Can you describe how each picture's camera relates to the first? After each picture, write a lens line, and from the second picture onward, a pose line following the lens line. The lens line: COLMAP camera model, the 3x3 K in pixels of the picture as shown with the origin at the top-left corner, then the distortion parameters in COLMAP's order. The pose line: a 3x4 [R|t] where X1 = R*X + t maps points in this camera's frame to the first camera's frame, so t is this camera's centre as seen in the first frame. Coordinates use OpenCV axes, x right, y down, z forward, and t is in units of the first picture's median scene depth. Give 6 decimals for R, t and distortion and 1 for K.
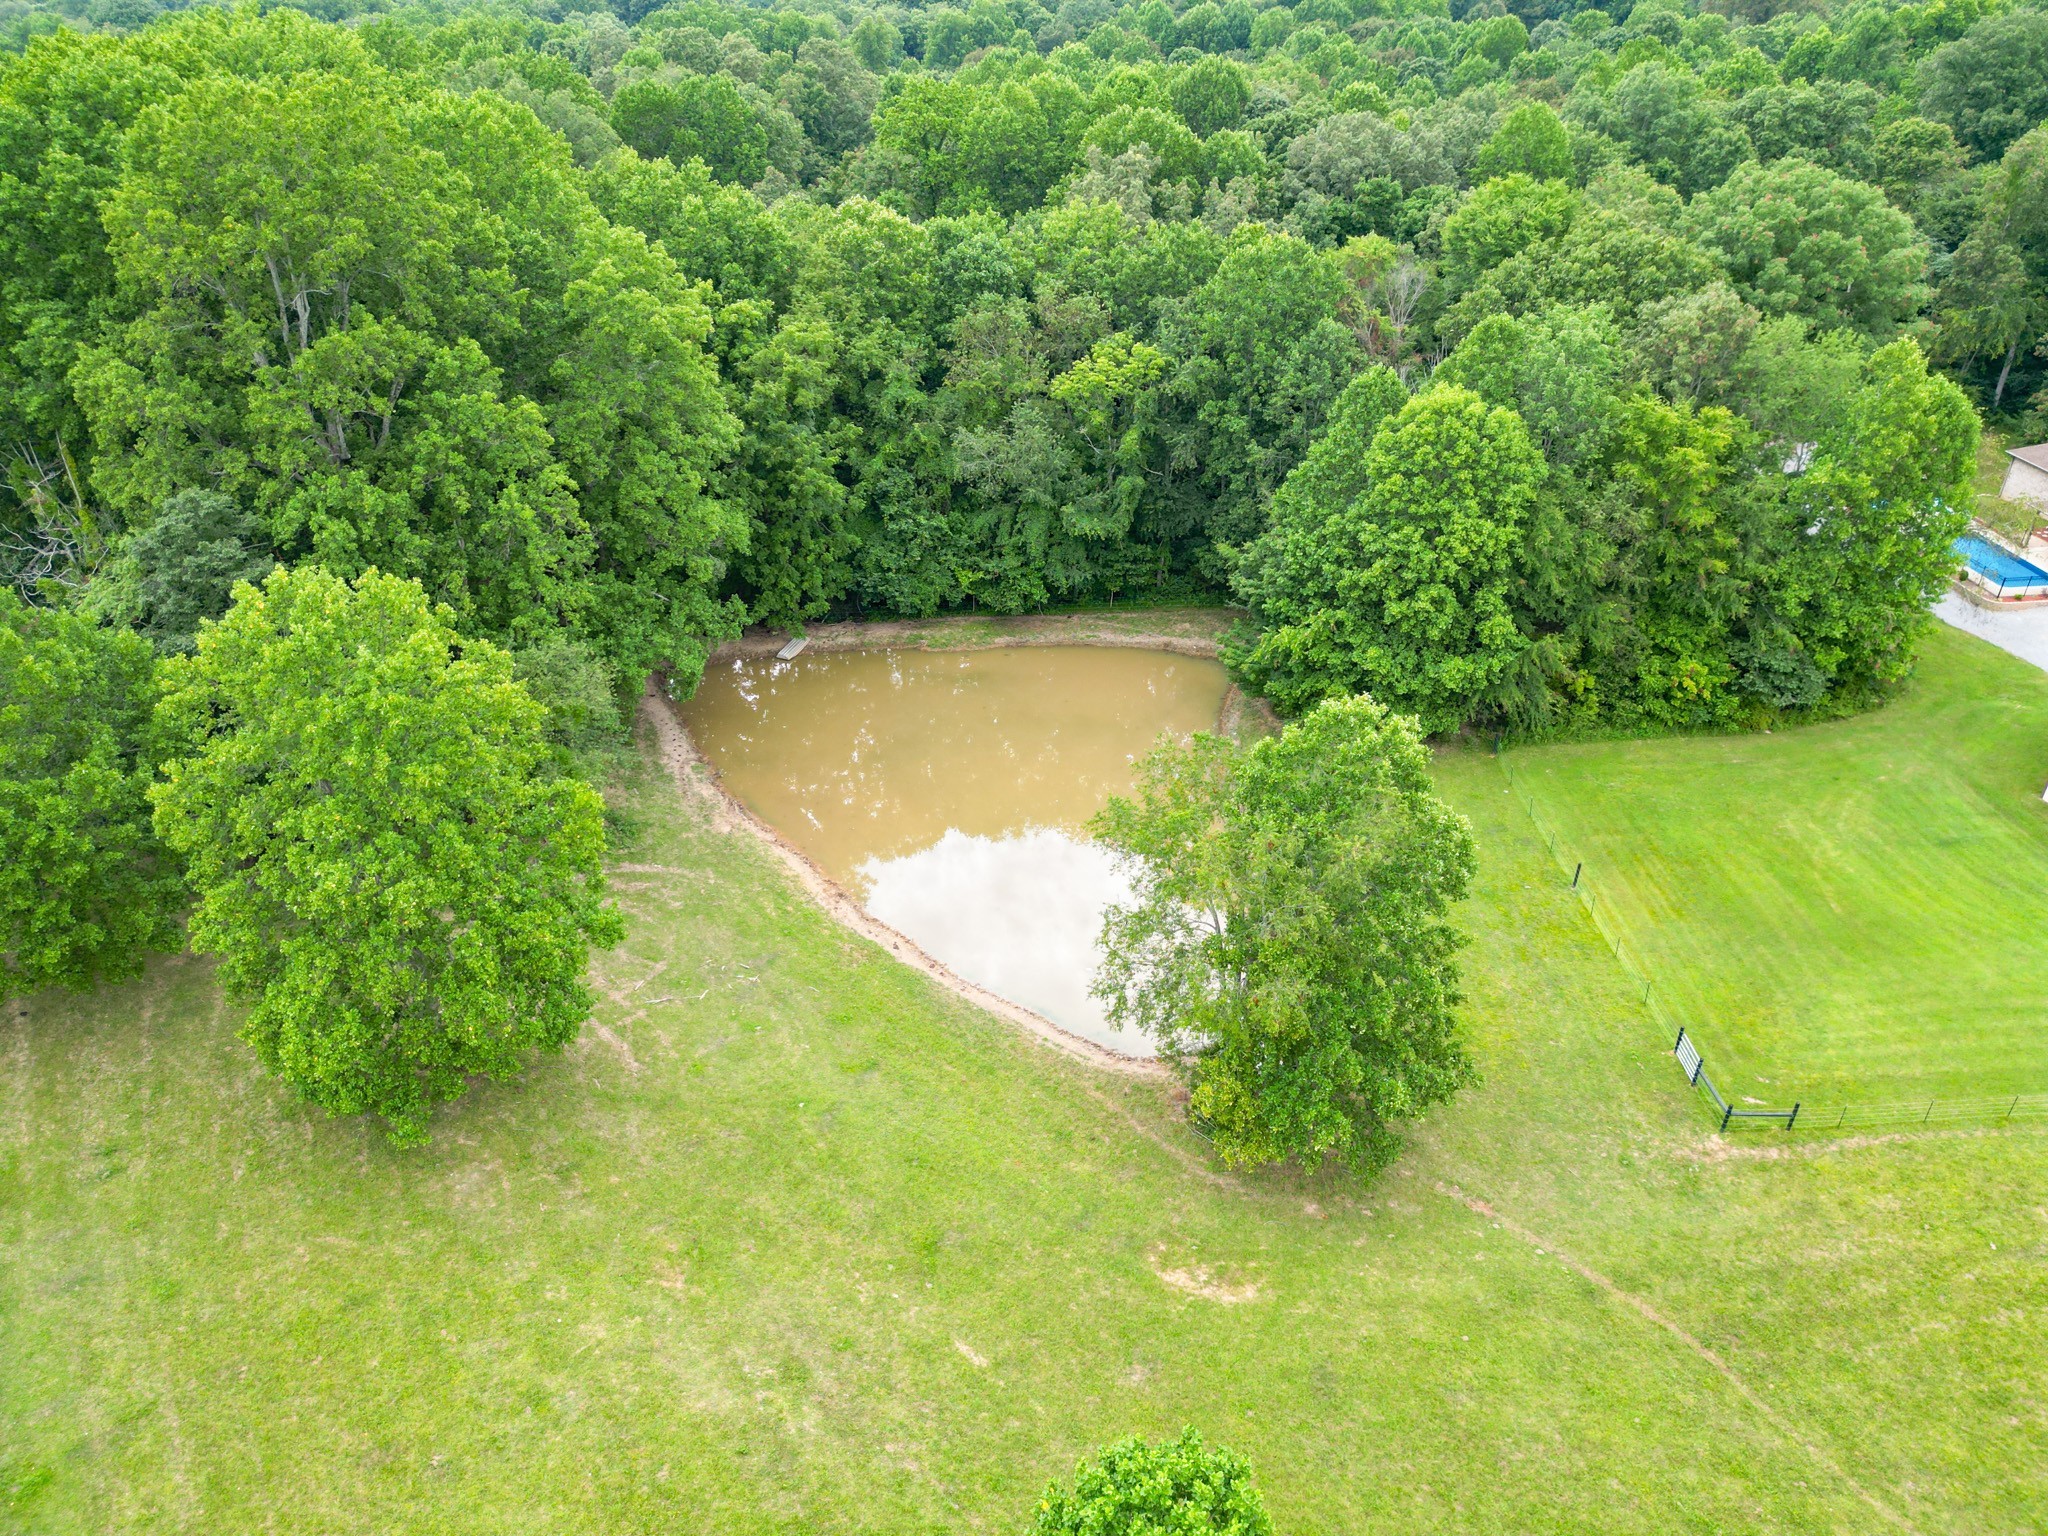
lens RADIAL K [[1436.5, 0, 1024.0], [0, 1436.5, 768.0], [0, 0, 1]] dist [0.085321, -0.085503]
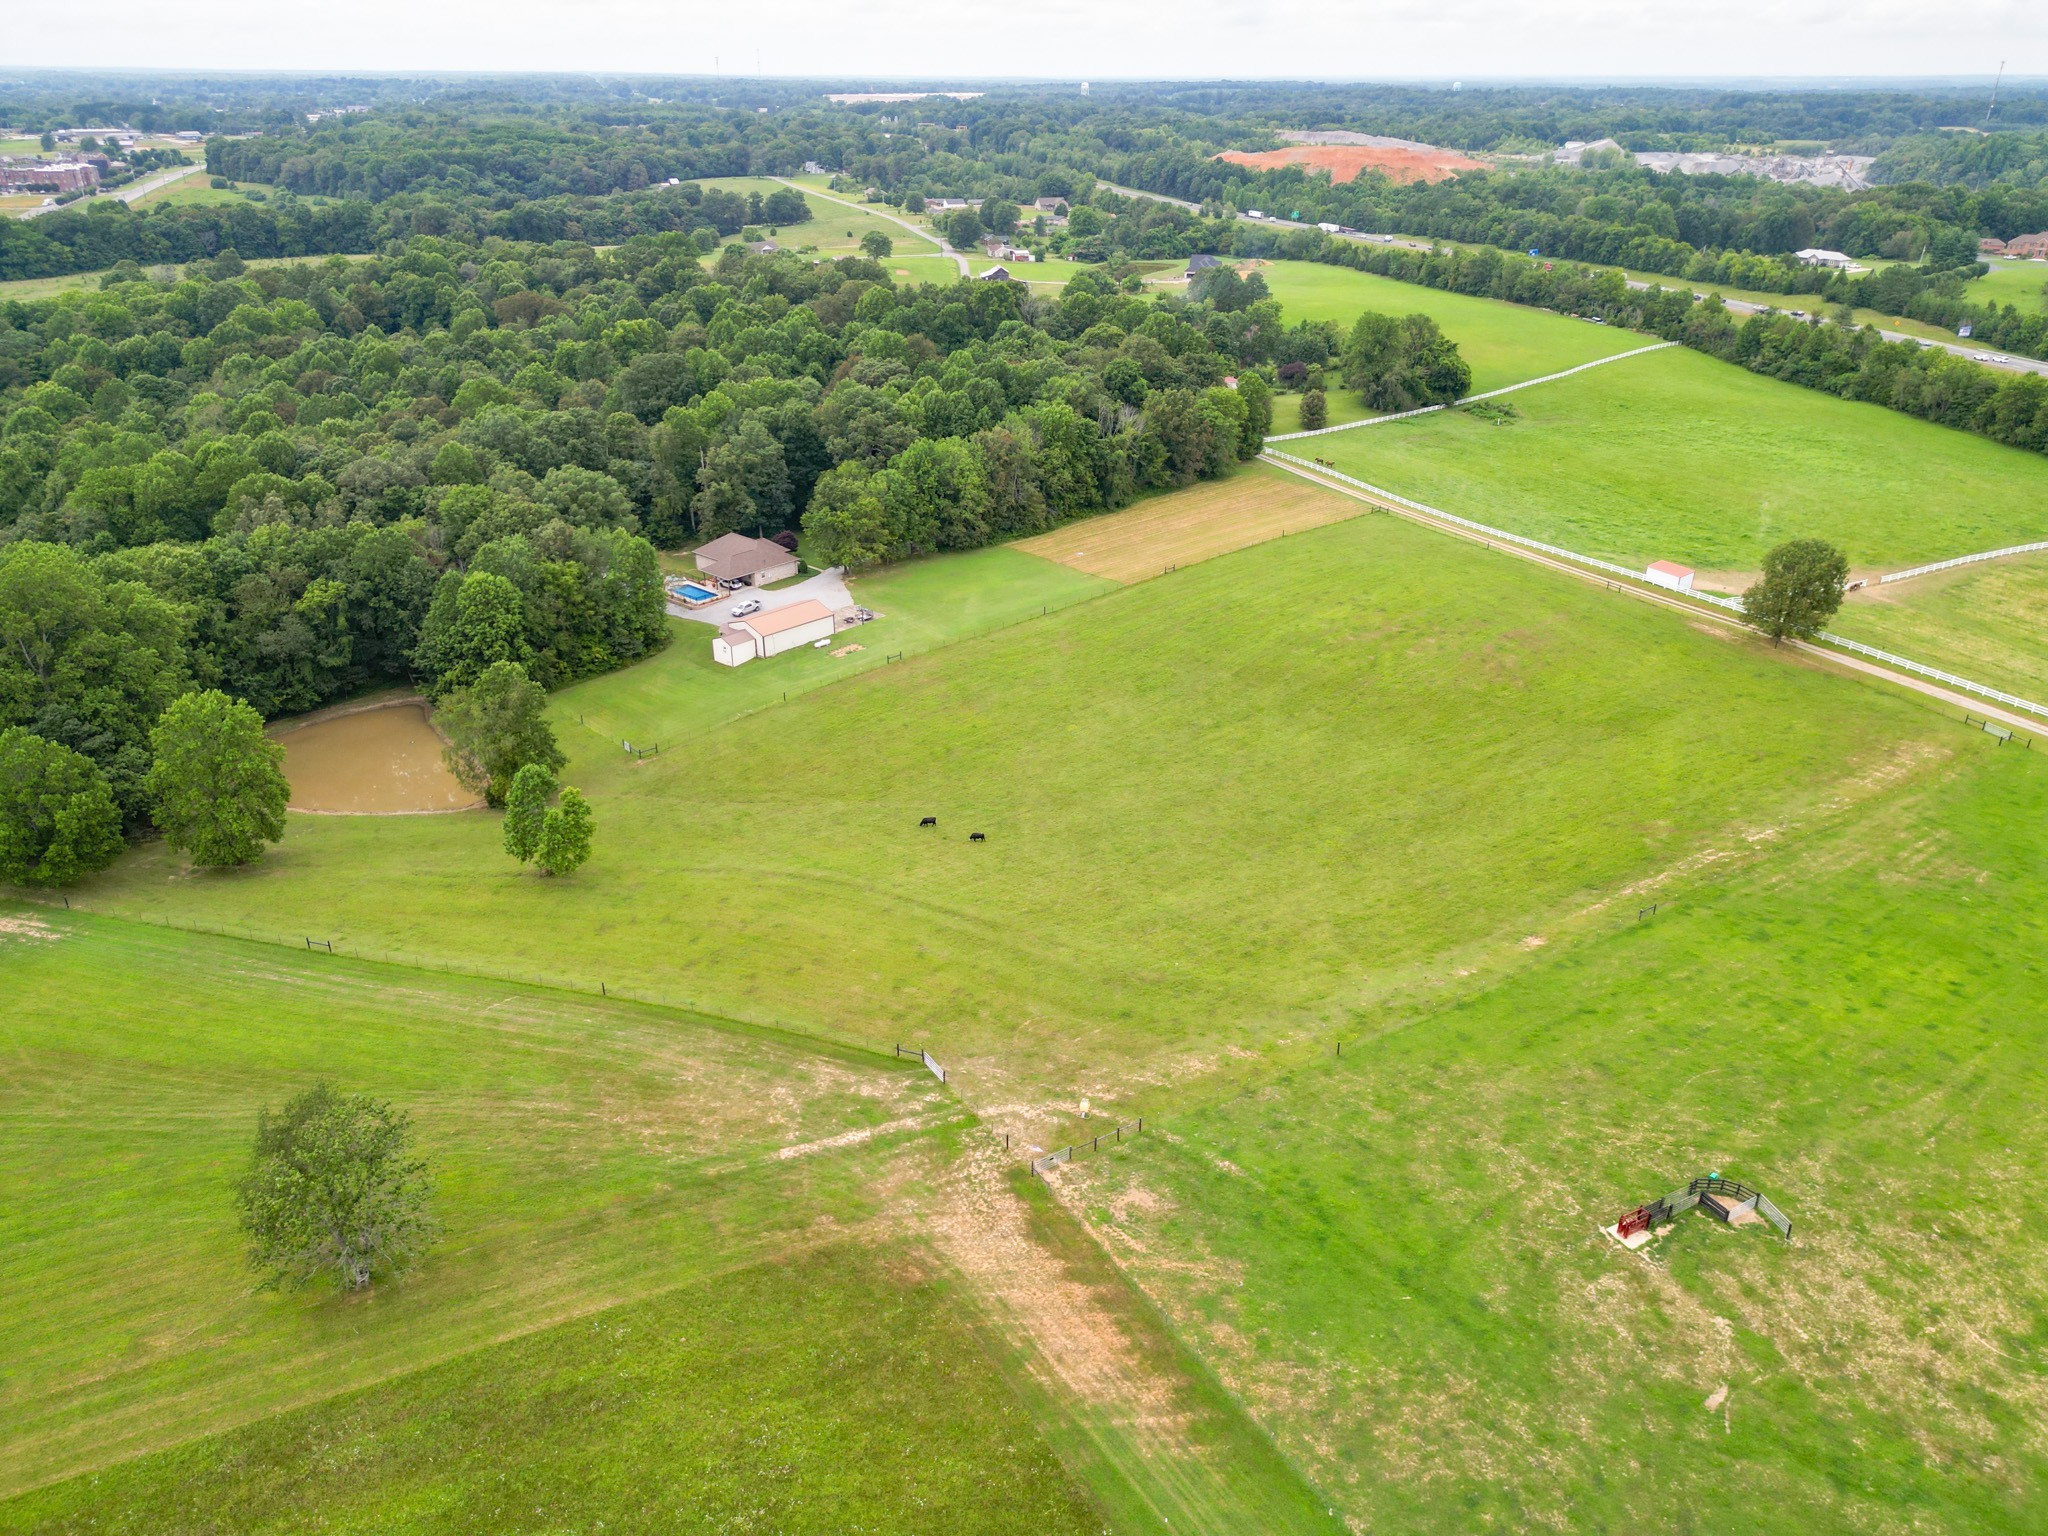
lens RADIAL K [[1449.0, 0, 1011.3], [0, 1449.0, 754.9], [0, 0, 1]] dist [0.089031, -0.080367]
pose [[0.753019, -0.286395, 0.592402, -0.629774], [0.349050, 0.937058, 0.009331, 0.354840], [-0.557787, 0.199752, 0.805588, -1.584008]]
